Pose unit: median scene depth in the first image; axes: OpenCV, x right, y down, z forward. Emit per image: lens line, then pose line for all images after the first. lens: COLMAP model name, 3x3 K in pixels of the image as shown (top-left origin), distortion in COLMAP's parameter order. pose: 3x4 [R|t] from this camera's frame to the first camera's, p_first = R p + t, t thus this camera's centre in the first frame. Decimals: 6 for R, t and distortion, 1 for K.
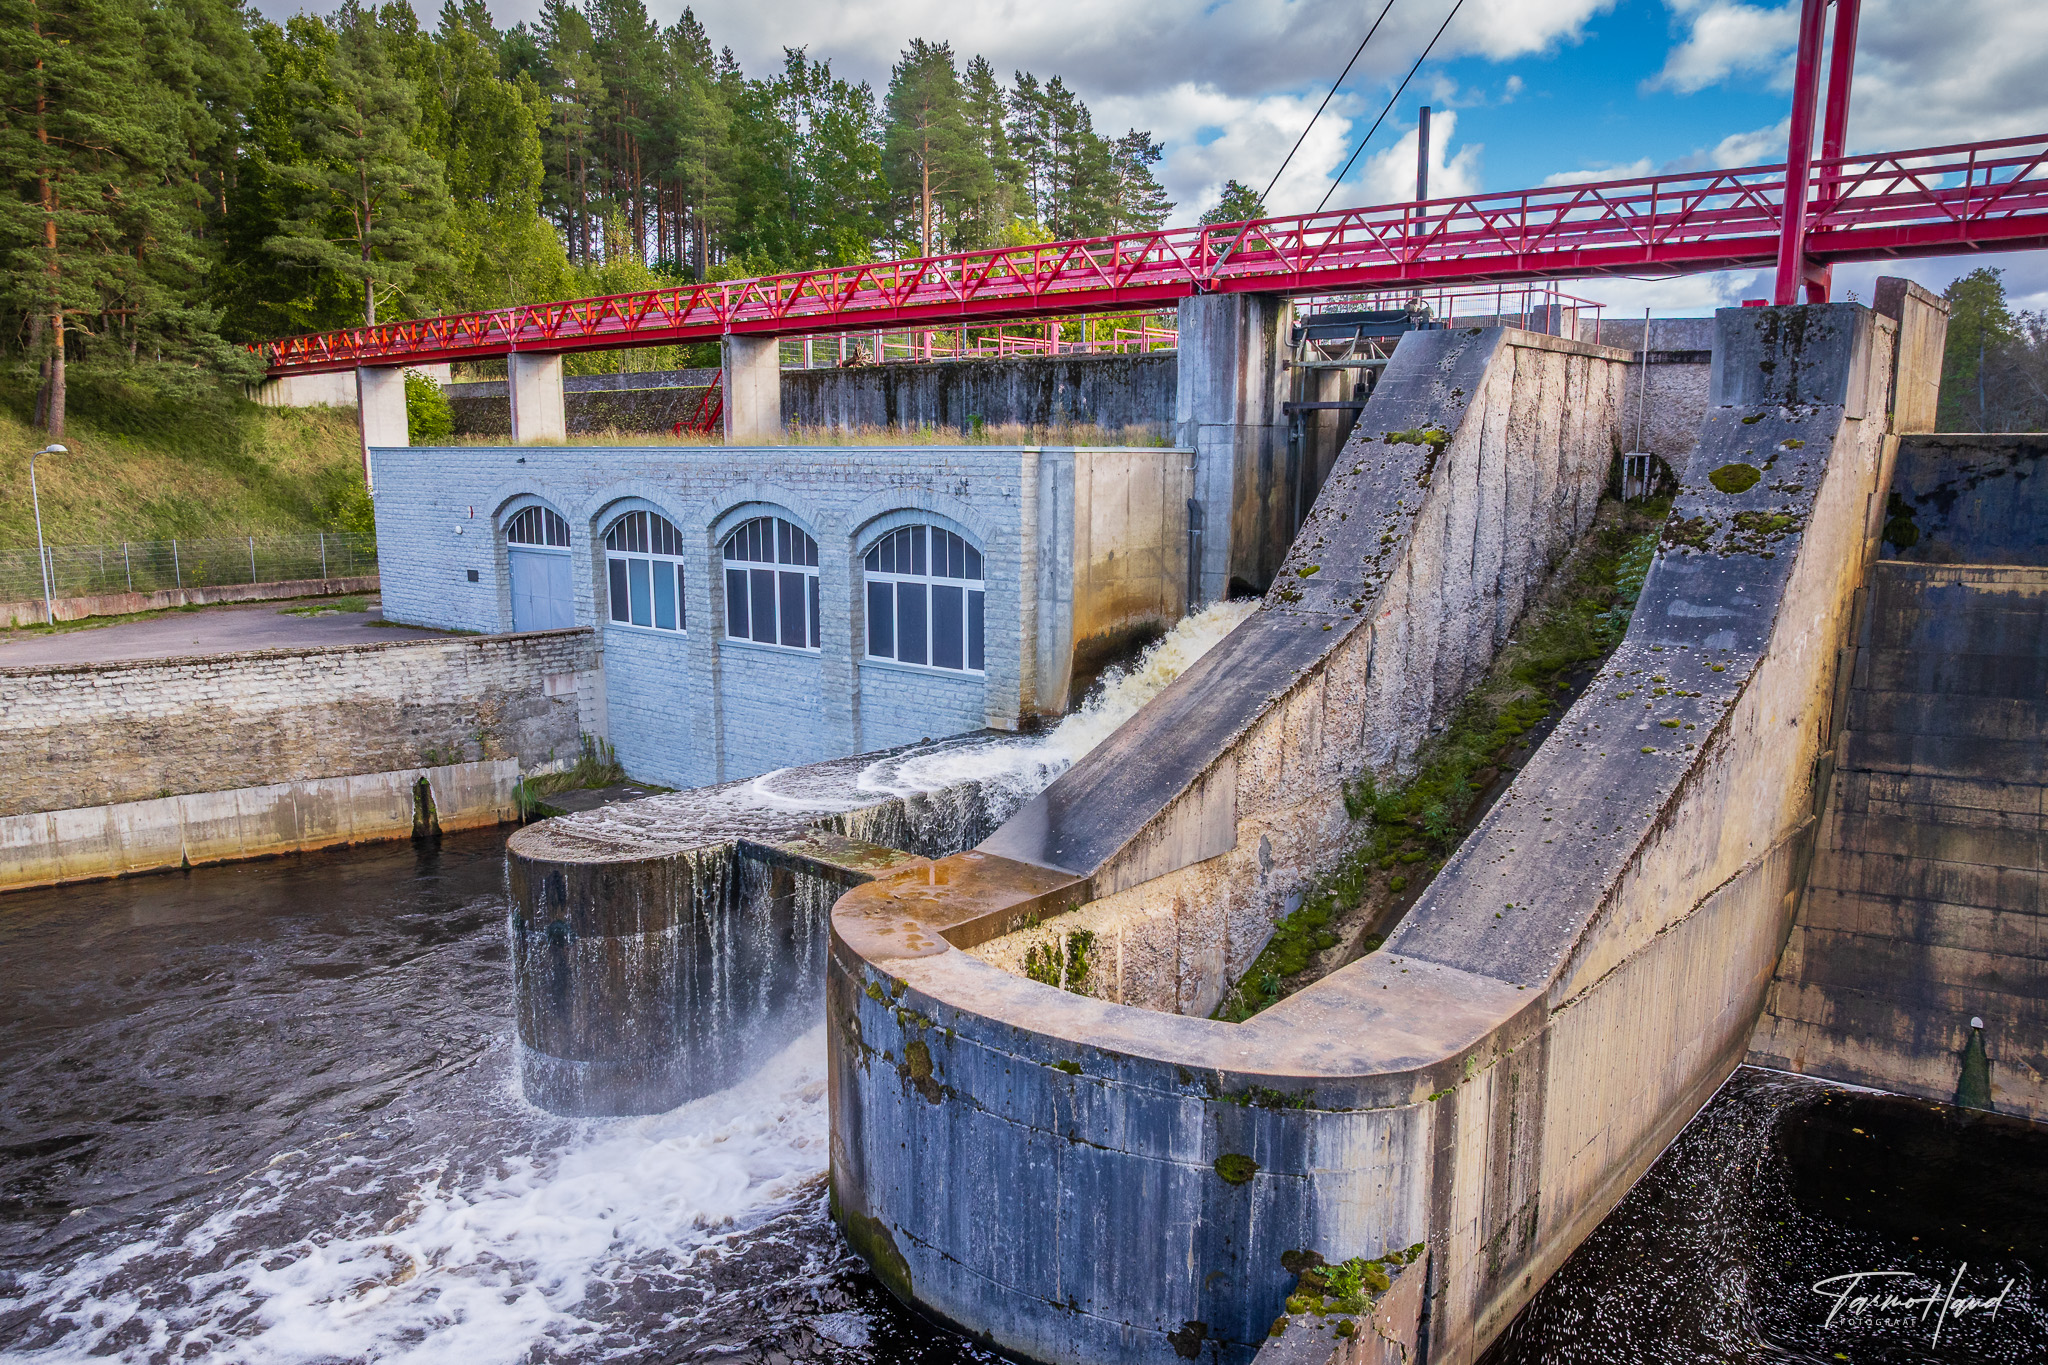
lens RADIAL K [[1444.5, 0, 1023.5], [0, 1444.5, 765.4], [0, 0, 1]] dist [-0.048239, 0.007628]
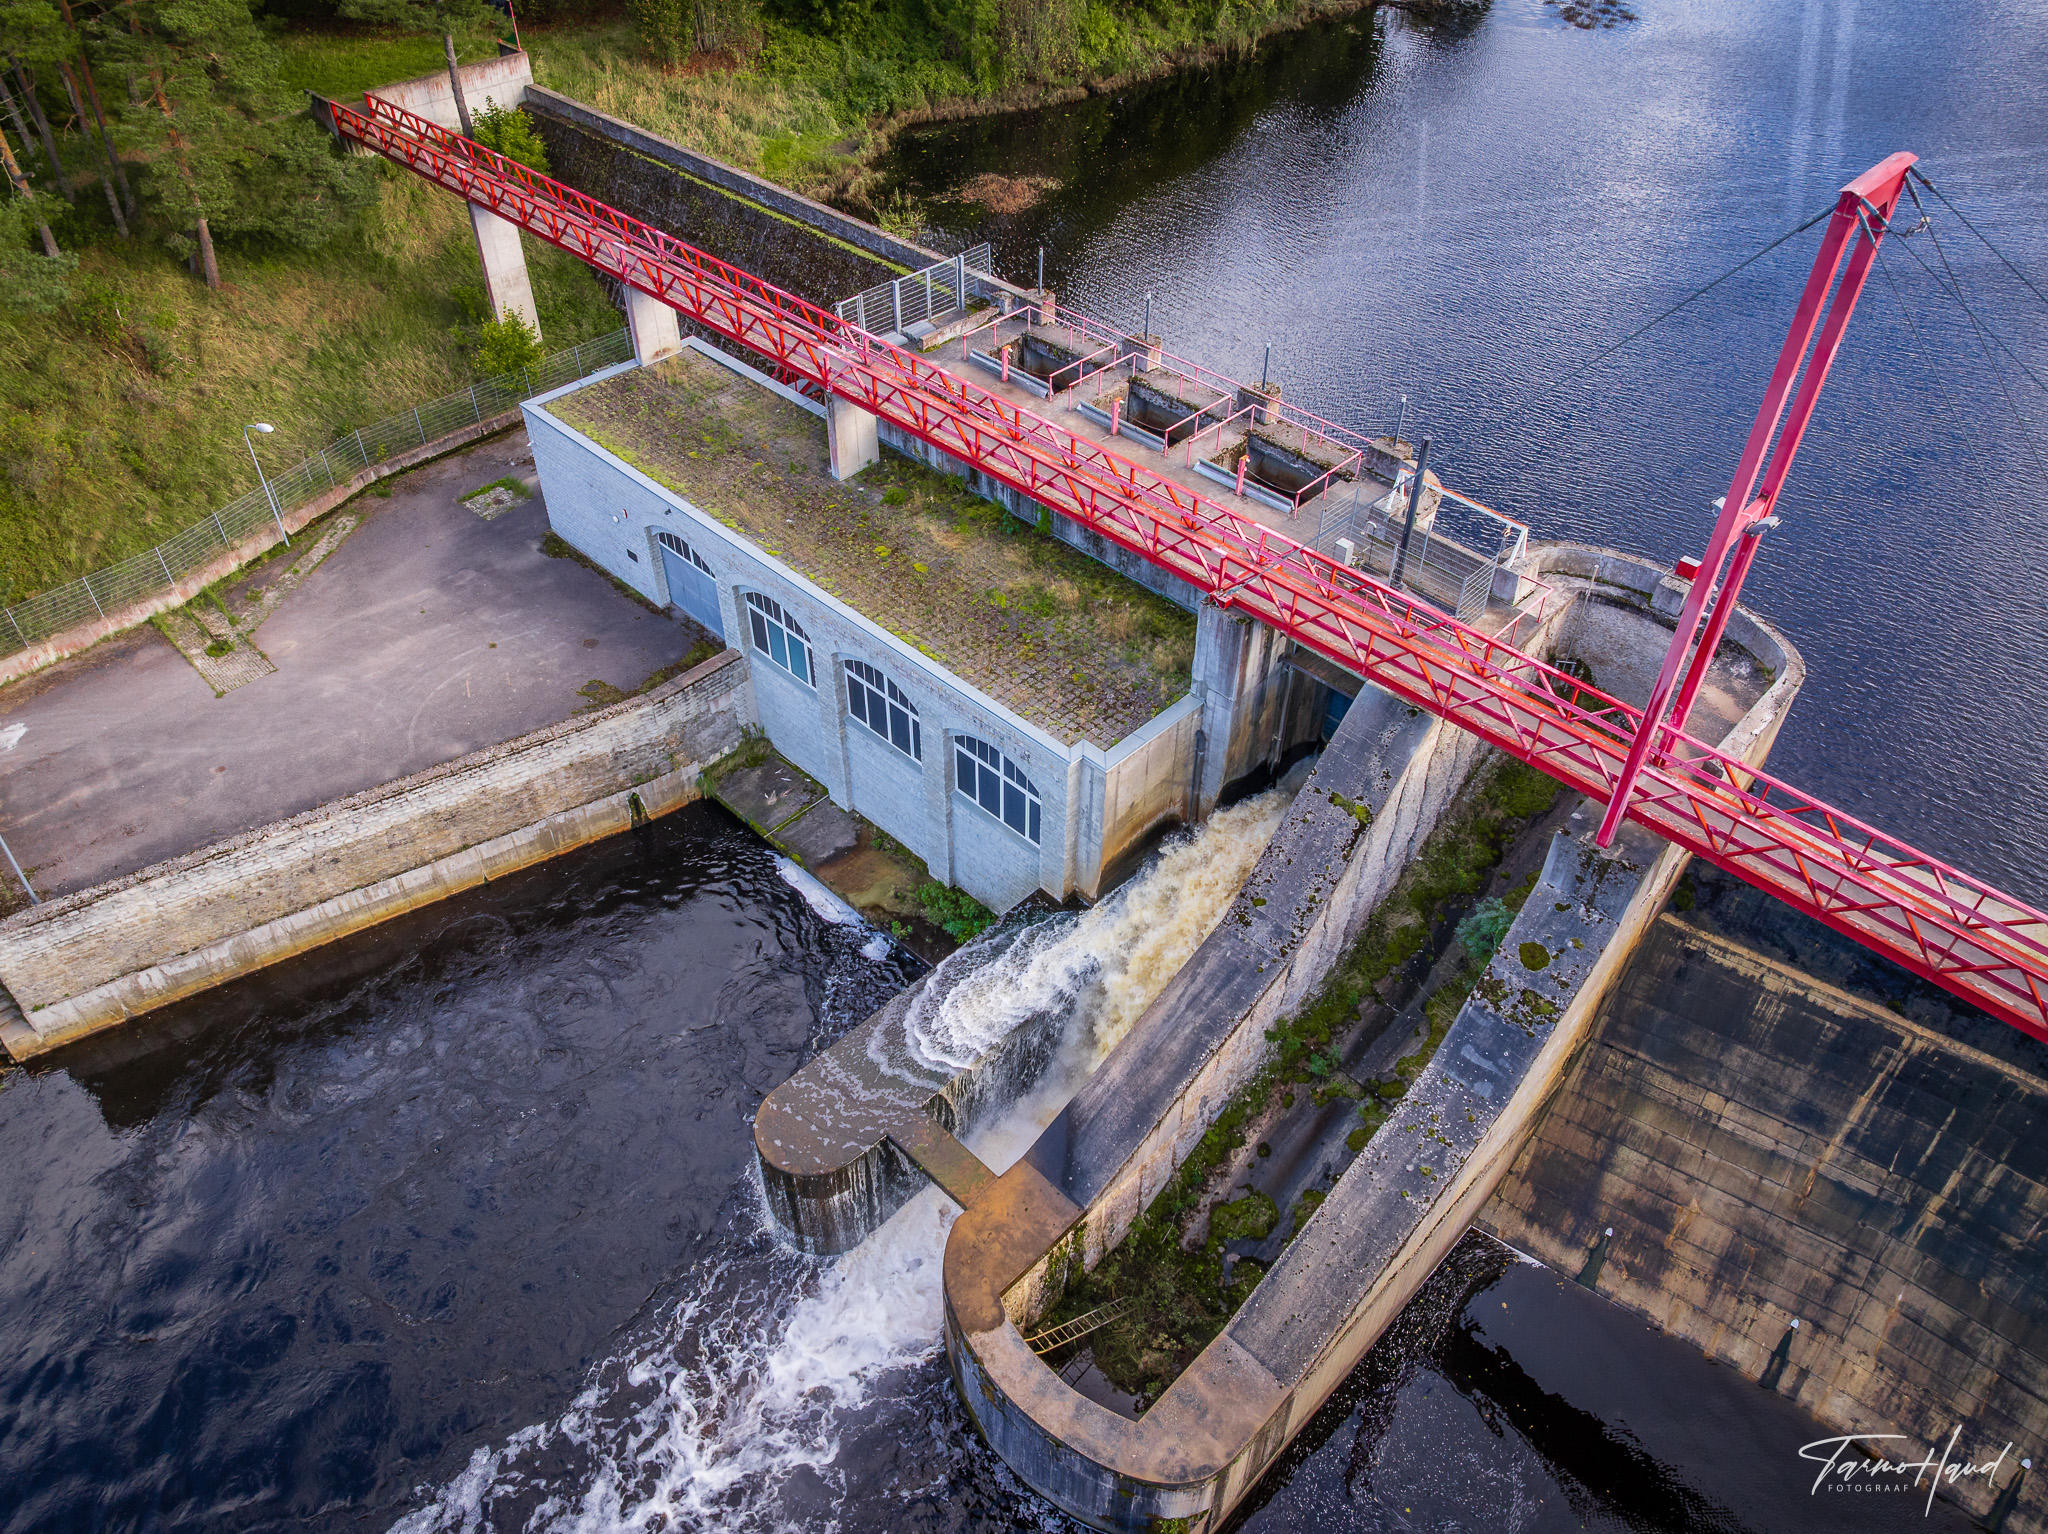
lens RADIAL K [[1430.2, 0, 1024.0], [0, 1430.2, 767.0], [0, 0, 1]] dist [-0.040356, -0.002423]
pose [[0.998038, 0.041799, -0.046613, 0.018783], [-0.012355, 0.861351, 0.507859, -0.840024], [0.061378, -0.506287, 0.860178, -0.163096]]
